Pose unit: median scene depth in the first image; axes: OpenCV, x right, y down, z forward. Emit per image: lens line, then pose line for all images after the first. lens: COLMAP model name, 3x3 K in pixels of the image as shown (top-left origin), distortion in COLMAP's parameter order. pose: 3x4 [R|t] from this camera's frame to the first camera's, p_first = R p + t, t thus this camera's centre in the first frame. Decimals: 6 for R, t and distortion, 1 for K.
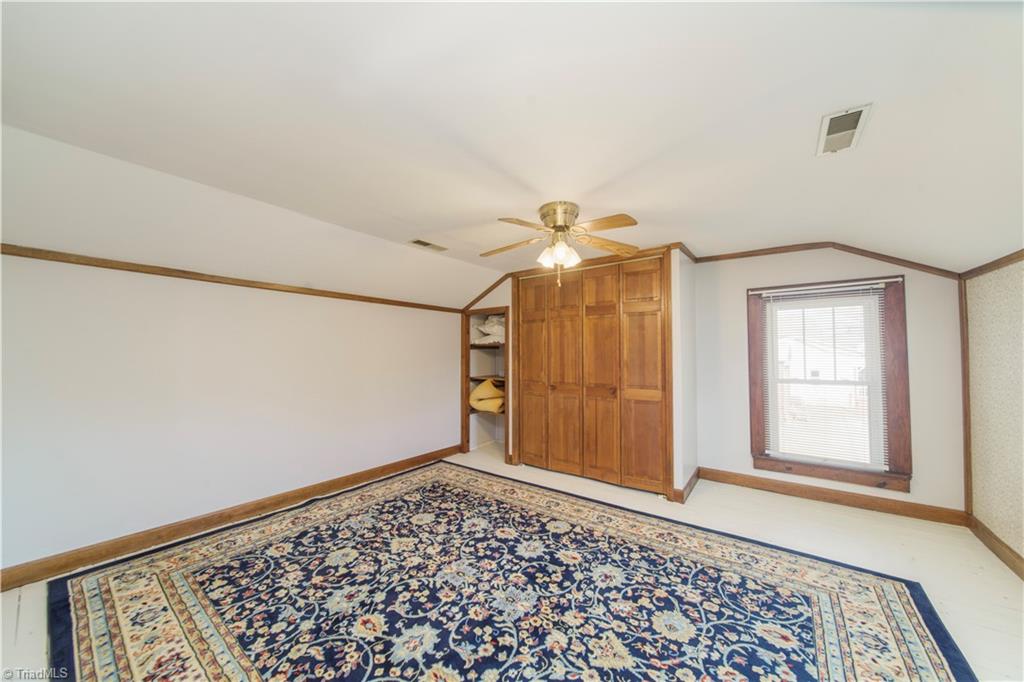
lens RADIAL K [[360.3, 0, 510.6], [0, 360.3, 337.4], [0, 0, 1]] dist [-0.007507, -0.000339]
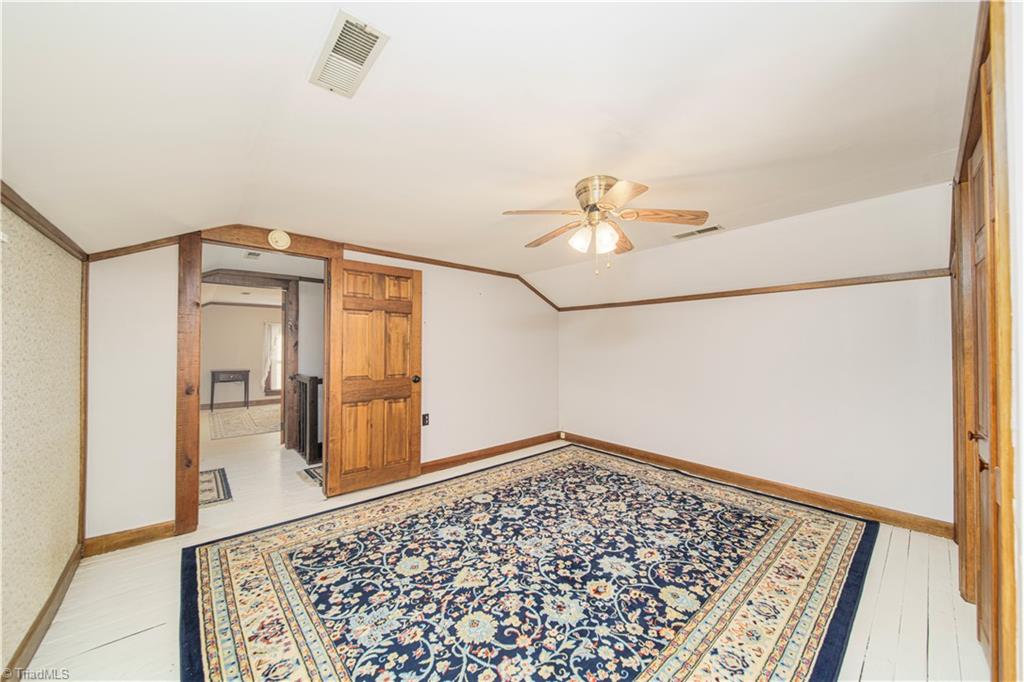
lens RADIAL K [[360.3, 0, 510.6], [0, 360.3, 337.4], [0, 0, 1]] dist [-0.007507, -0.000339]
pose [[-0.207730, -0.027709, -0.977794, 1.096567], [0.036454, 0.998685, -0.036045, 0.034586], [0.977507, -0.043132, -0.206447, 1.024088]]
